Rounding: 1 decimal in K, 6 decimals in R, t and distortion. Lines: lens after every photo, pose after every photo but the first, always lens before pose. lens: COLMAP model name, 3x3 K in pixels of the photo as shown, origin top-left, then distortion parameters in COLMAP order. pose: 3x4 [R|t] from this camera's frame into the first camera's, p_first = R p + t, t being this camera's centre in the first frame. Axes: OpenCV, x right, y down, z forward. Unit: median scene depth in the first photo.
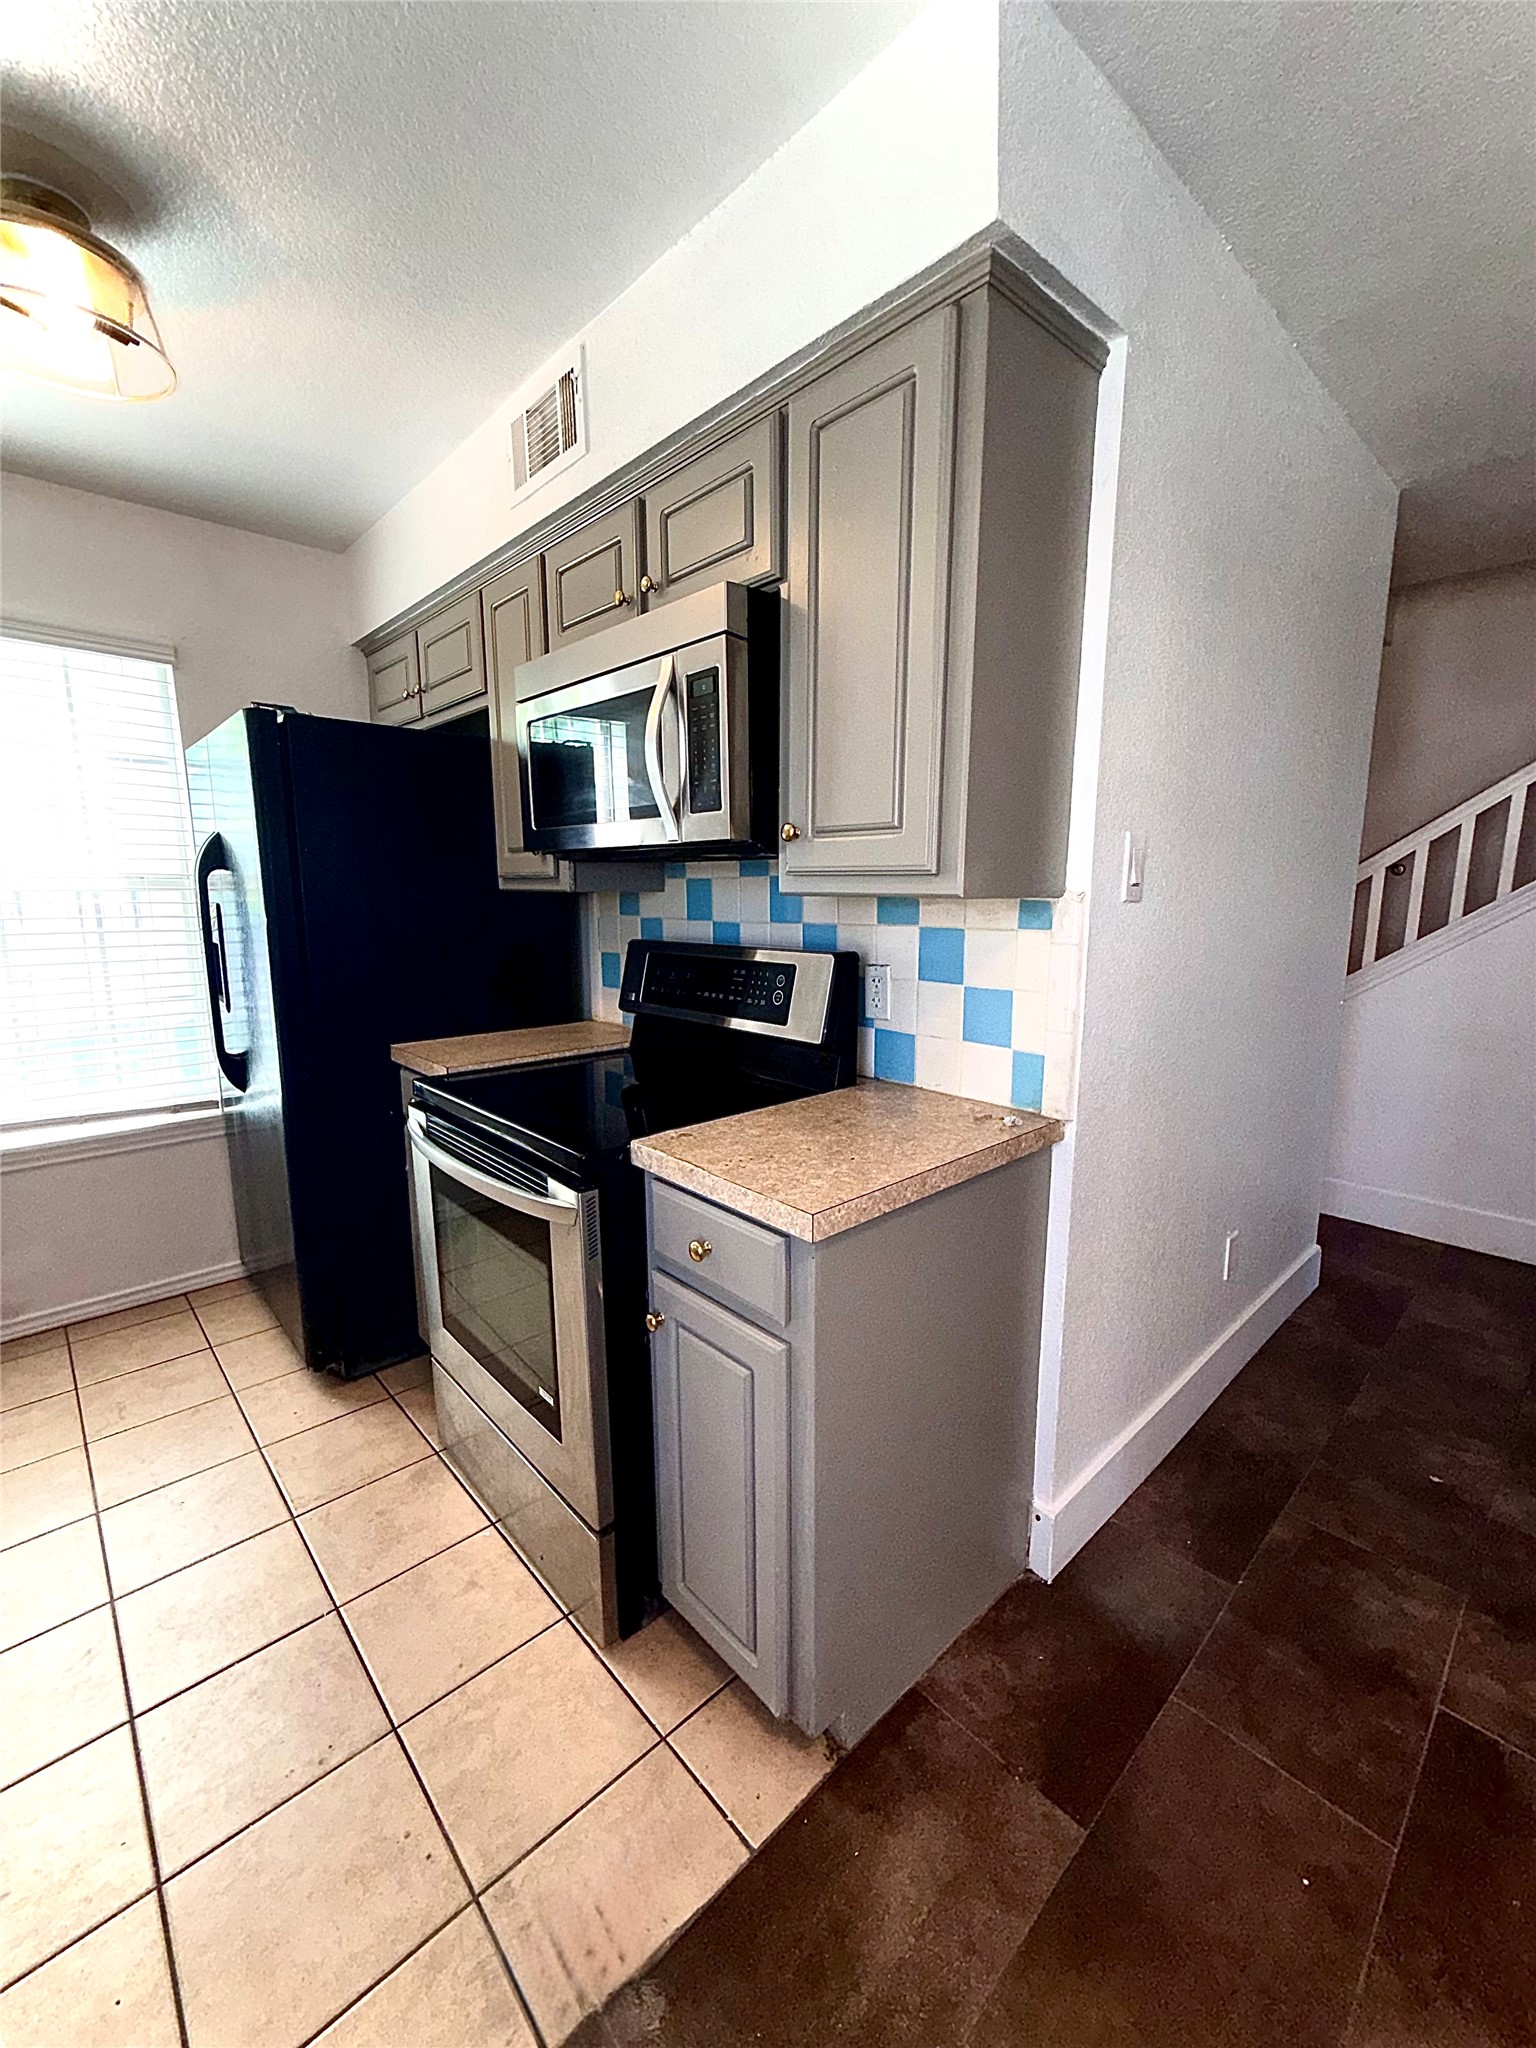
lens RADIAL K [[820.4, 0, 769.6], [0, 820.4, 1022.7], [0, 0, 1]] dist [-0.003077, 0.001052]
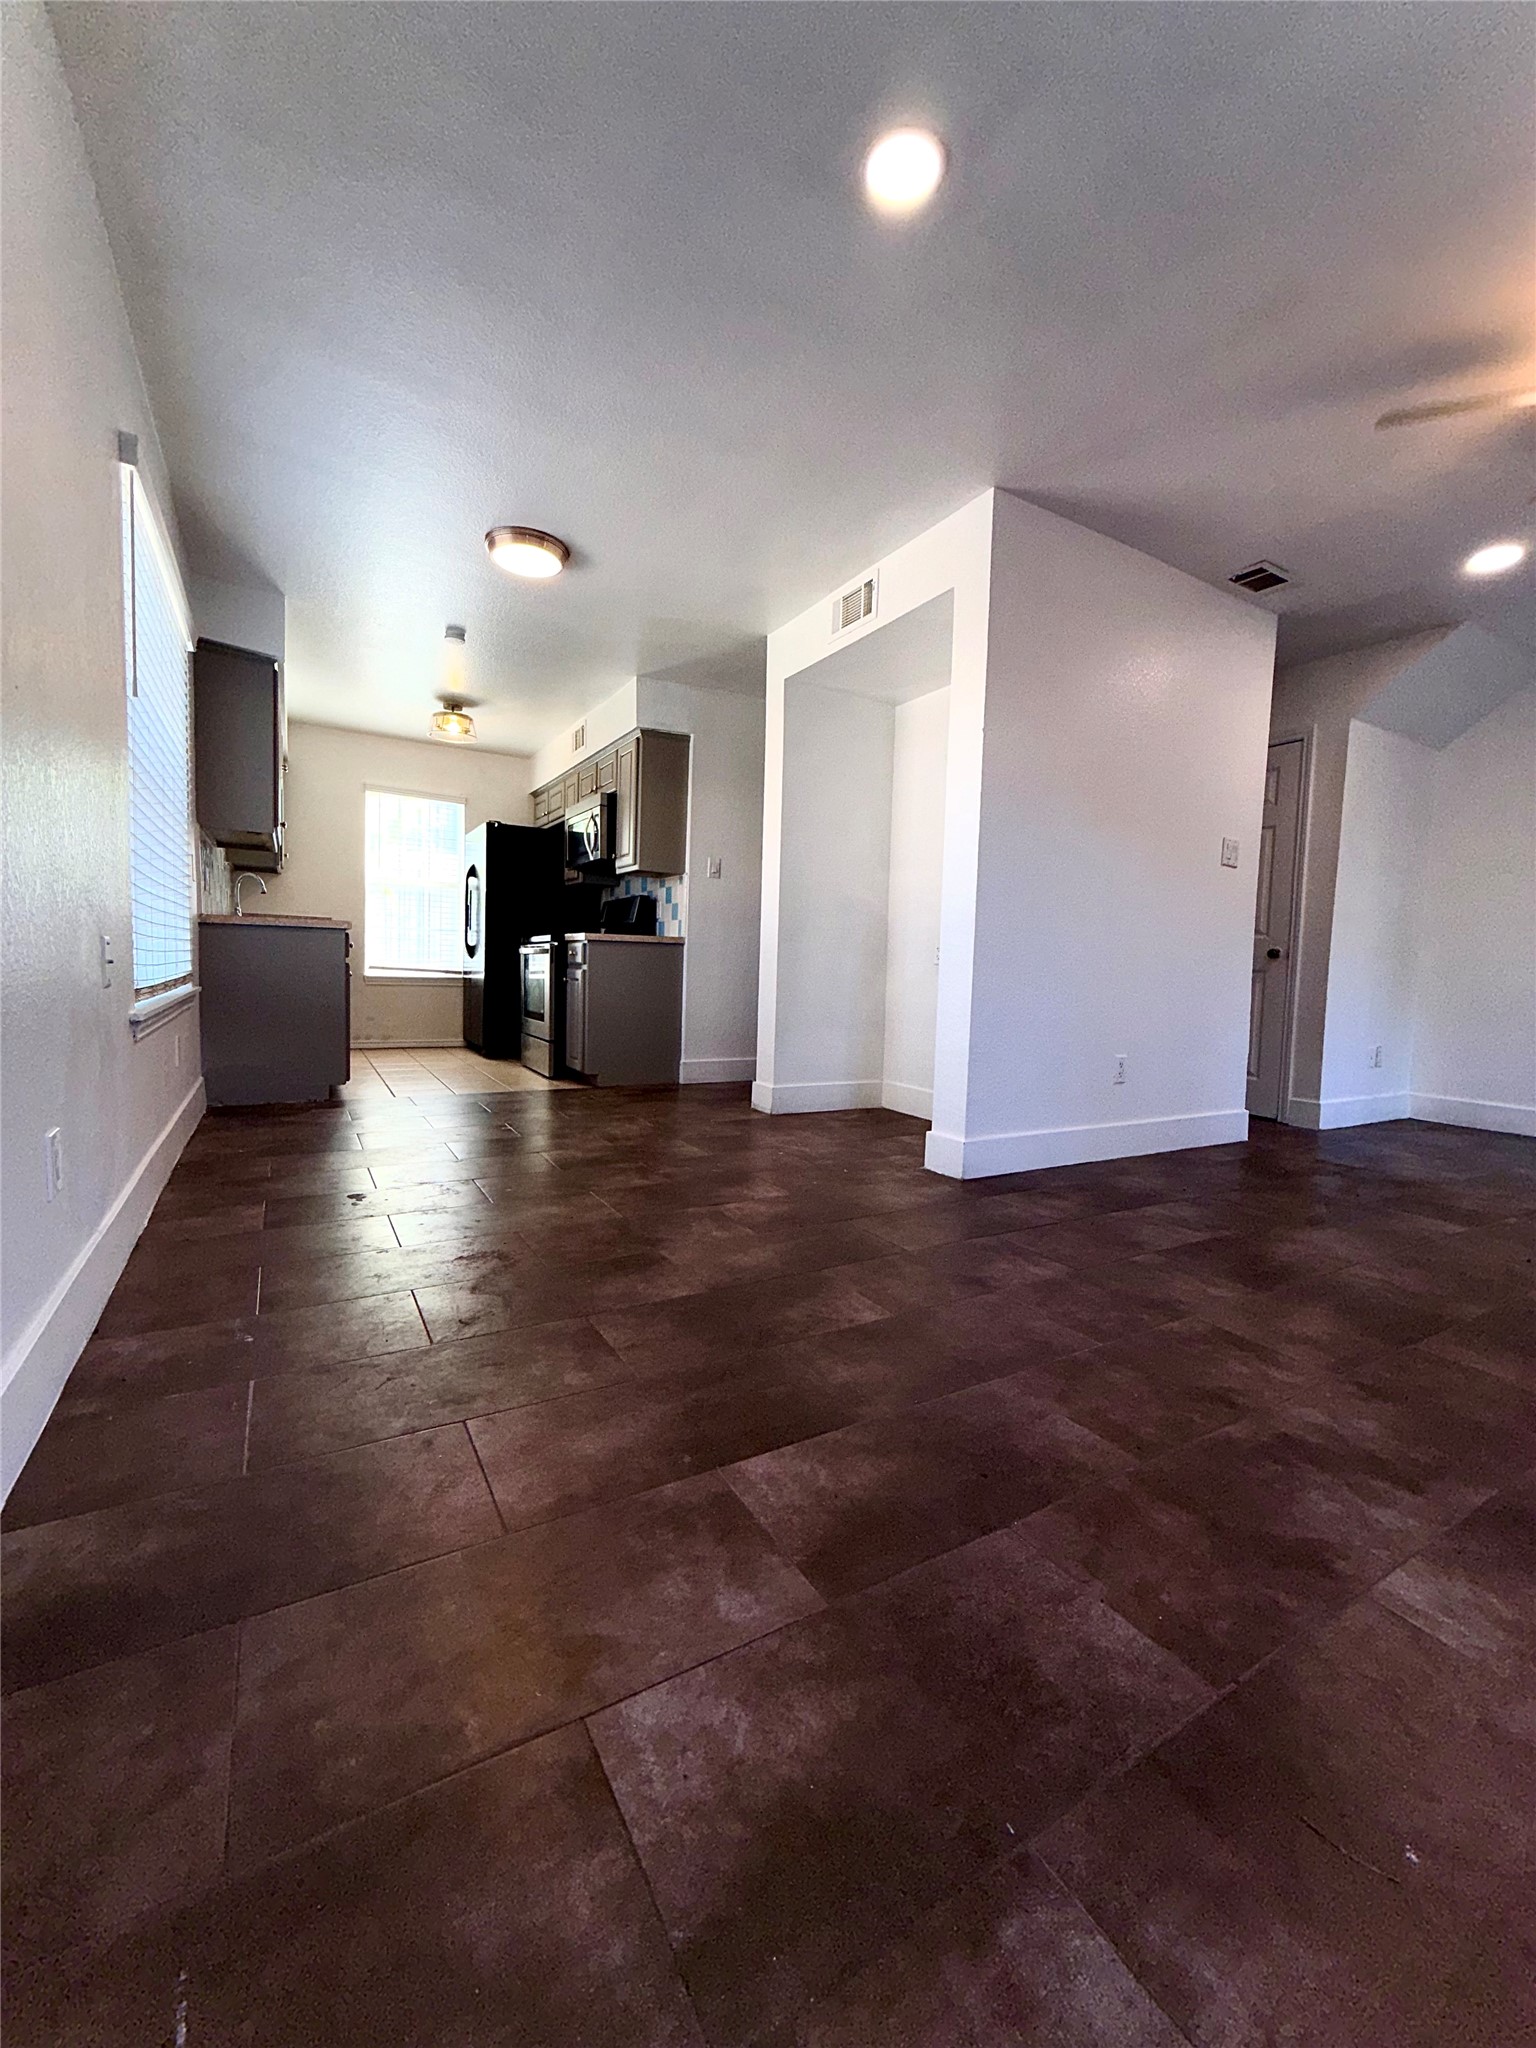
lens RADIAL K [[820.4, 0, 763.6], [0, 820.4, 1020.1], [0, 0, 1]] dist [-0.003077, 0.001052]
pose [[0.973515, 0.047454, -0.223646, 1.107812], [-0.069492, 0.993357, -0.091720, 0.570936], [0.217808, 0.104832, 0.970345, -1.700183]]
